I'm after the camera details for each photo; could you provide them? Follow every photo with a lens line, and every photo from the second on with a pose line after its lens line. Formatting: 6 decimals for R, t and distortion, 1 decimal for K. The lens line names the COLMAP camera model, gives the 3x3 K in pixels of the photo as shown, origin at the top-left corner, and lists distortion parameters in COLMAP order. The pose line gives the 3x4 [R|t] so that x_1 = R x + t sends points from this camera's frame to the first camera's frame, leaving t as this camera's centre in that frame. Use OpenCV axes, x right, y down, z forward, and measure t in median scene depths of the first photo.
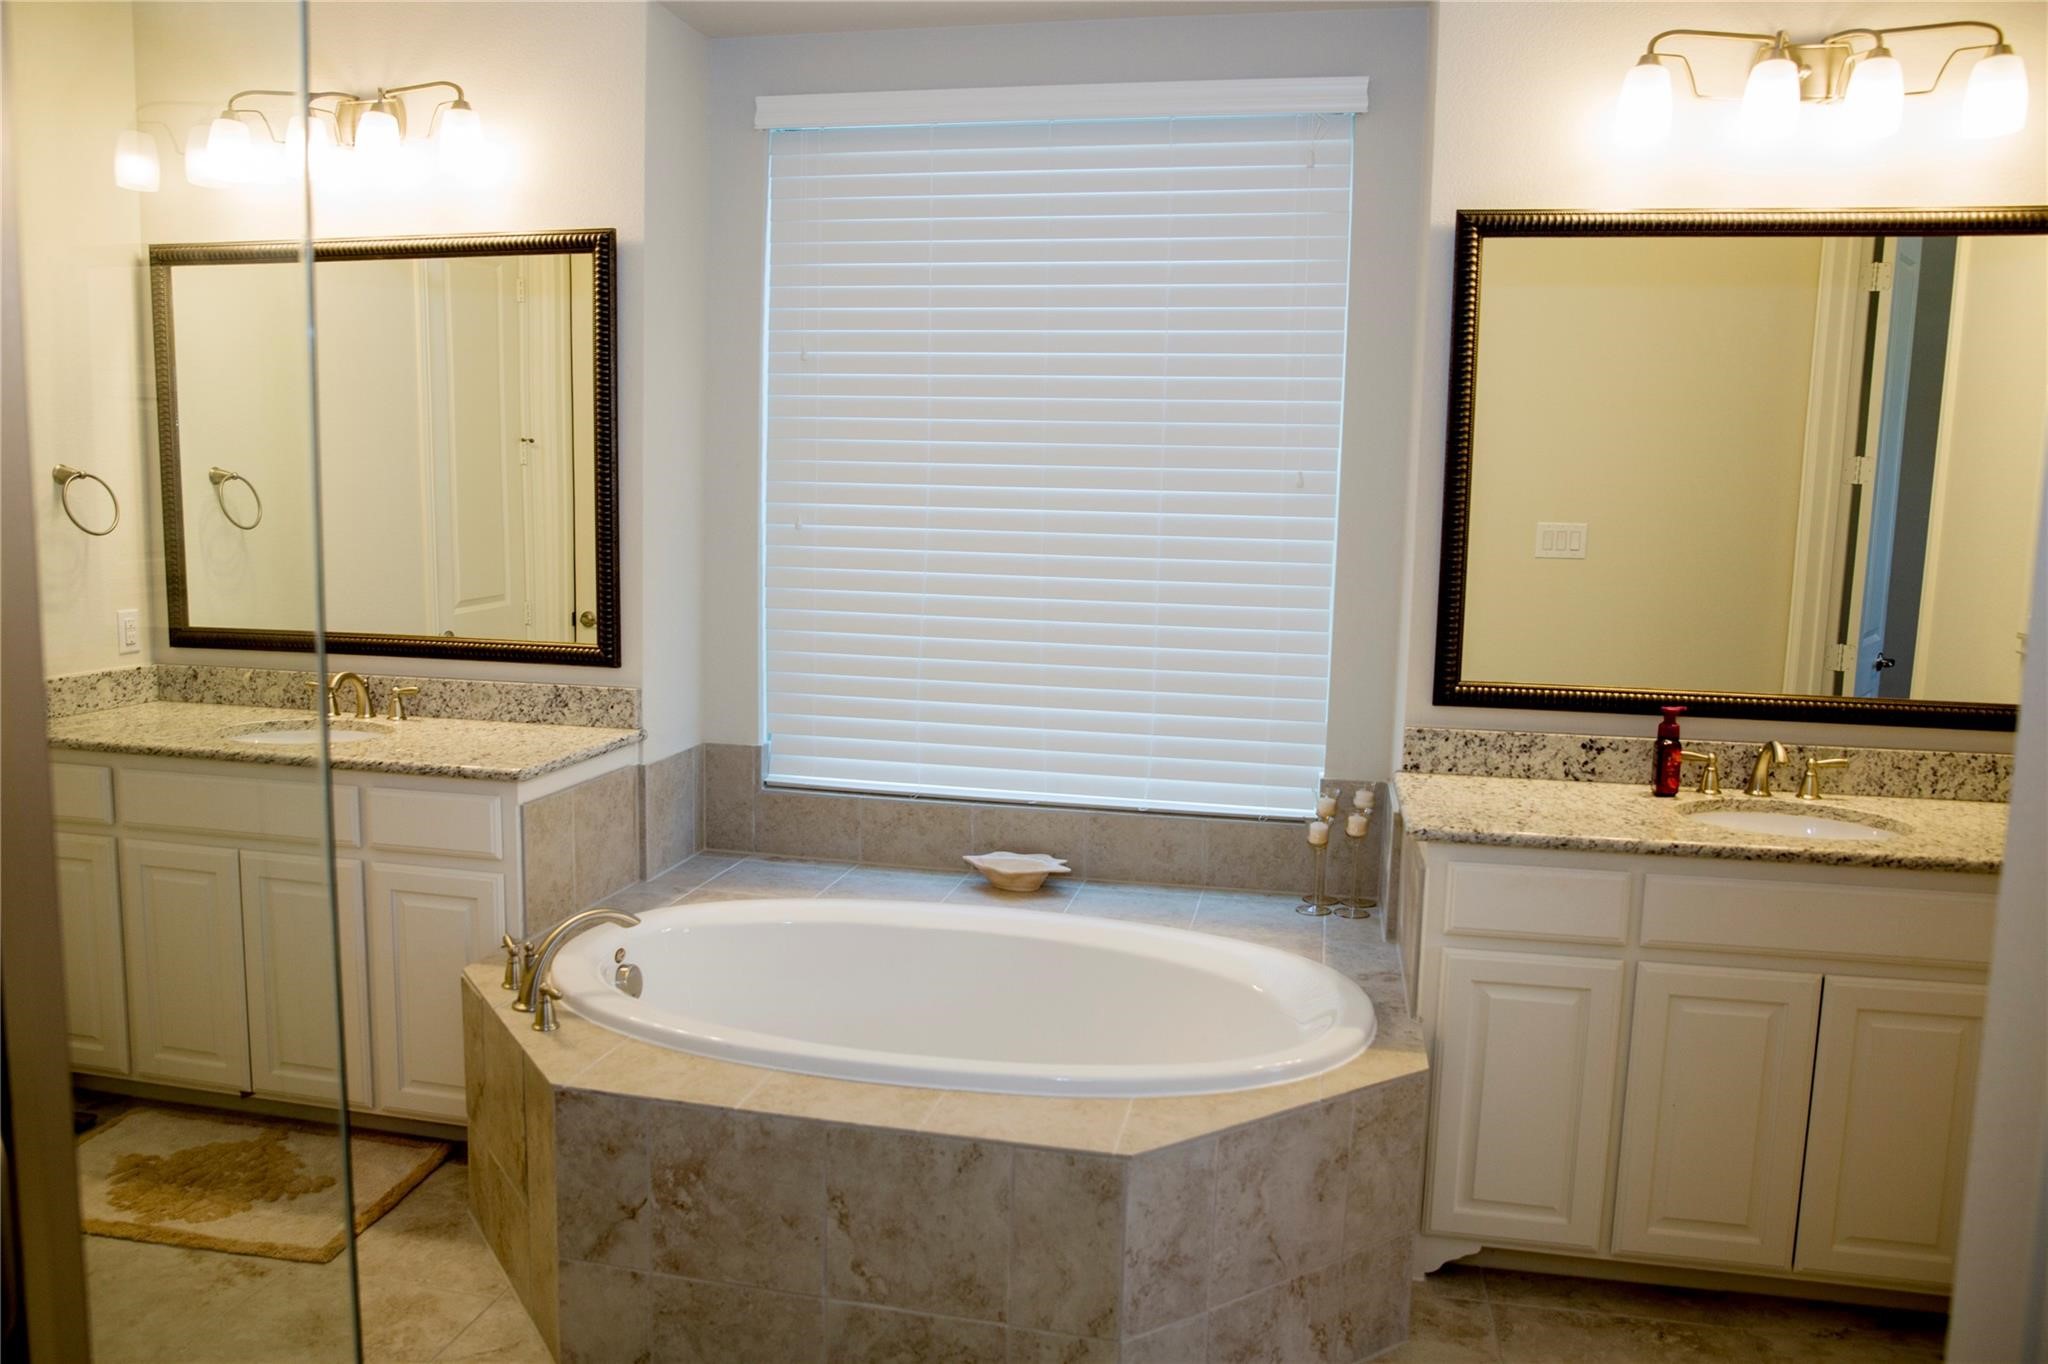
lens RADIAL K [[1448.6, 0, 1022.8], [0, 1448.6, 698.8], [0, 0, 1]] dist [-0.114009, 0.143587]
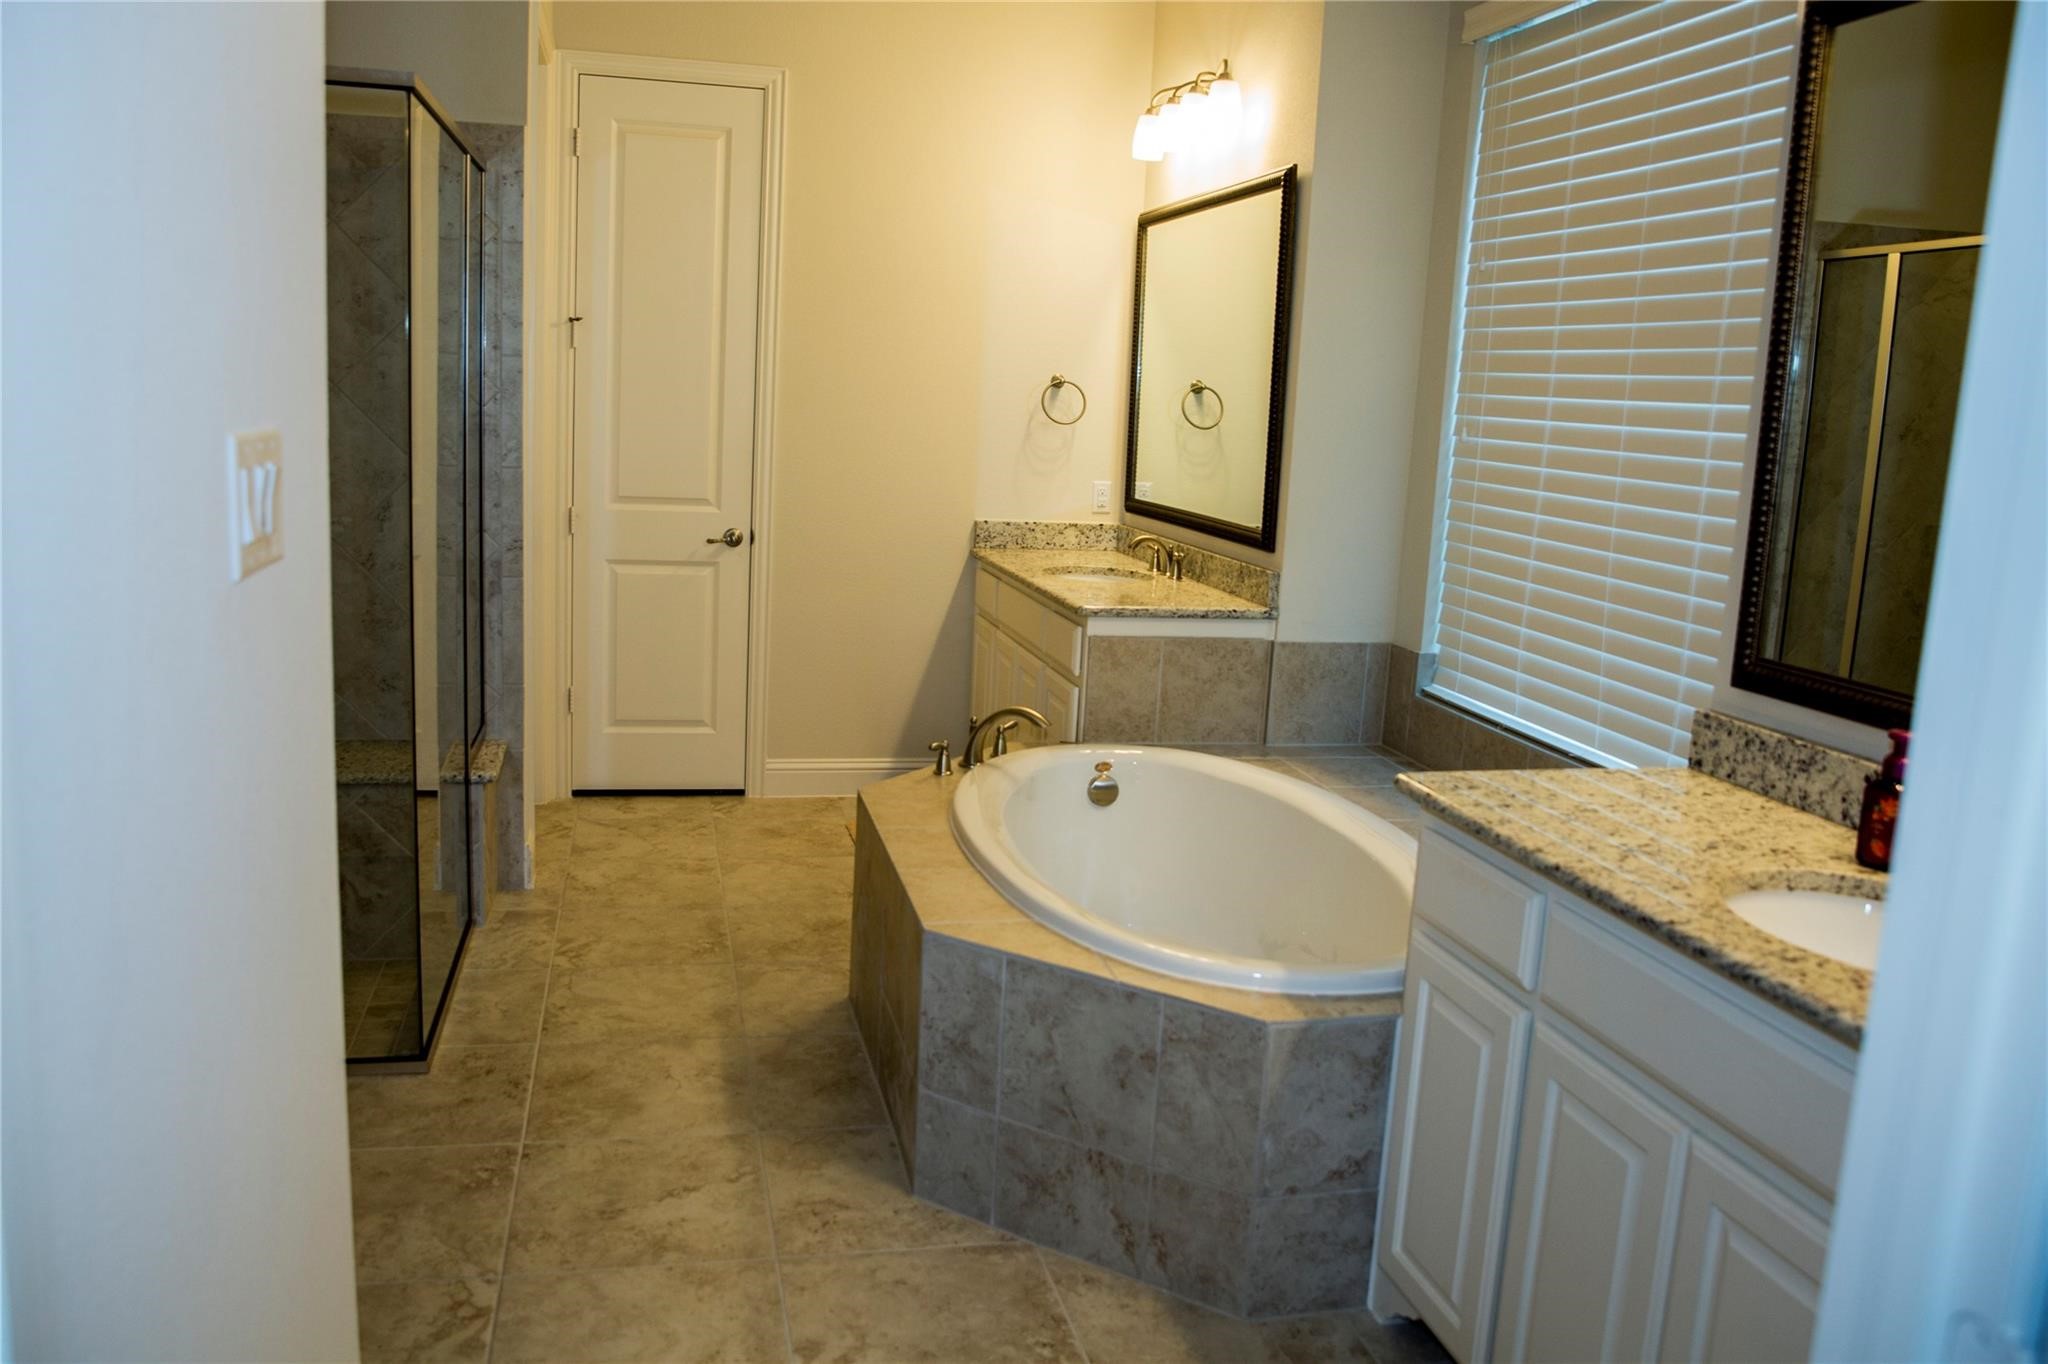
lens RADIAL K [[1549.3, 0, 1024.0], [0, 1549.3, 682.0], [0, 0, 1]] dist [-0.003703, -0.163269]
pose [[0.420862, 0.165589, -0.891883, 0.838989], [-0.160500, 0.981279, 0.106449, -0.023187], [0.892813, 0.098347, 0.439560, 0.333096]]
